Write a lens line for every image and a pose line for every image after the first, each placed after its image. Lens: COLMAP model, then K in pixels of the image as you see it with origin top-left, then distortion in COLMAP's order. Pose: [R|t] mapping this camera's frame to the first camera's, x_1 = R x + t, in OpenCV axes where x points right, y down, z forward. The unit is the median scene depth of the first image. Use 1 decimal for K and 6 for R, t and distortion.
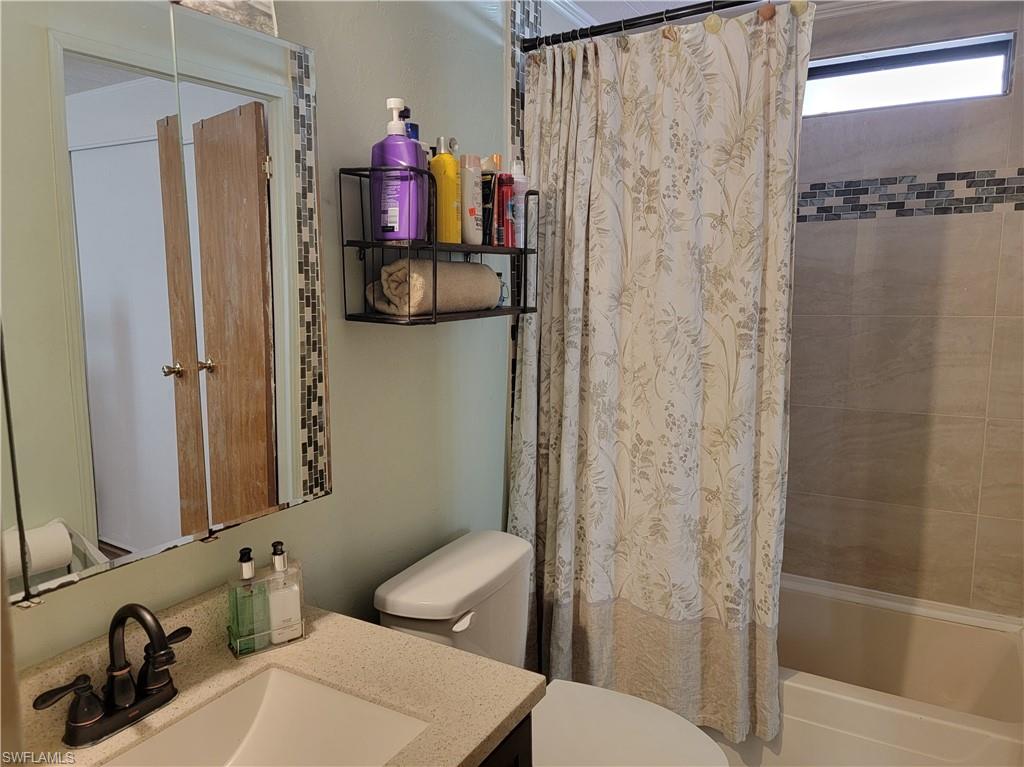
lens RADIAL K [[710.3, 0, 509.5], [0, 710.3, 385.7], [0, 0, 1]] dist [0.038955, -0.029627]
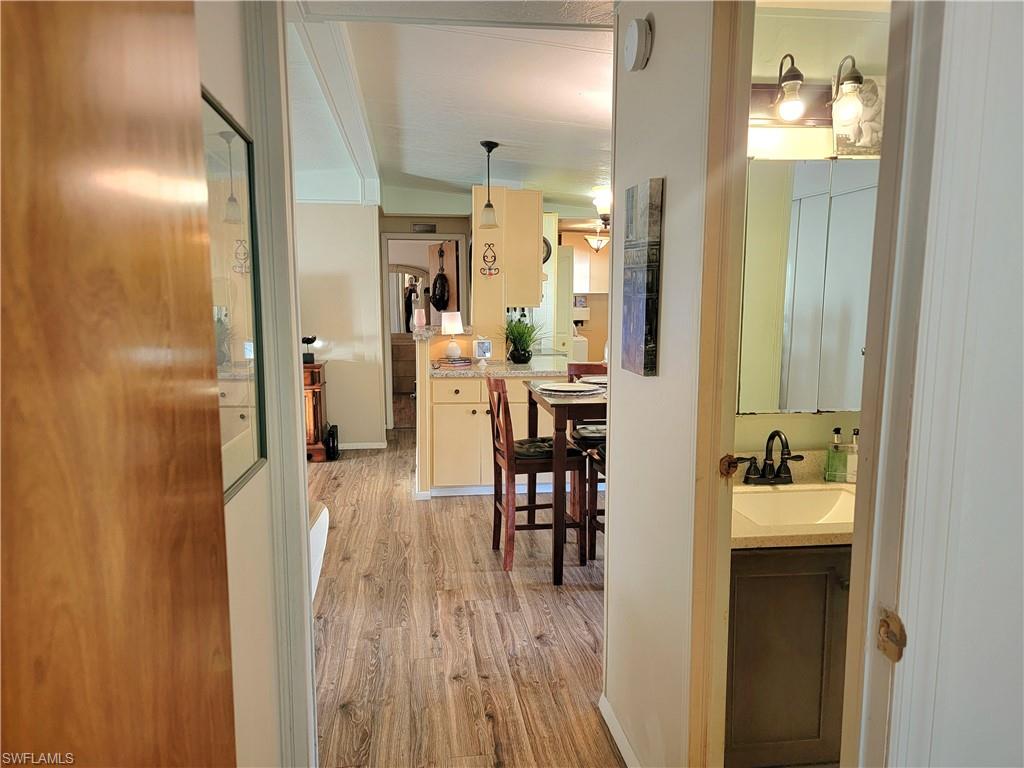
lens RADIAL K [[710.3, 0, 508.7], [0, 710.3, 384.6], [0, 0, 1]] dist [0.038955, -0.029627]
pose [[0.608814, 0.110401, -0.785593, 0.669182], [-0.114733, 0.992112, 0.050509, 0.139022], [0.784972, 0.059383, 0.616678, -0.999508]]
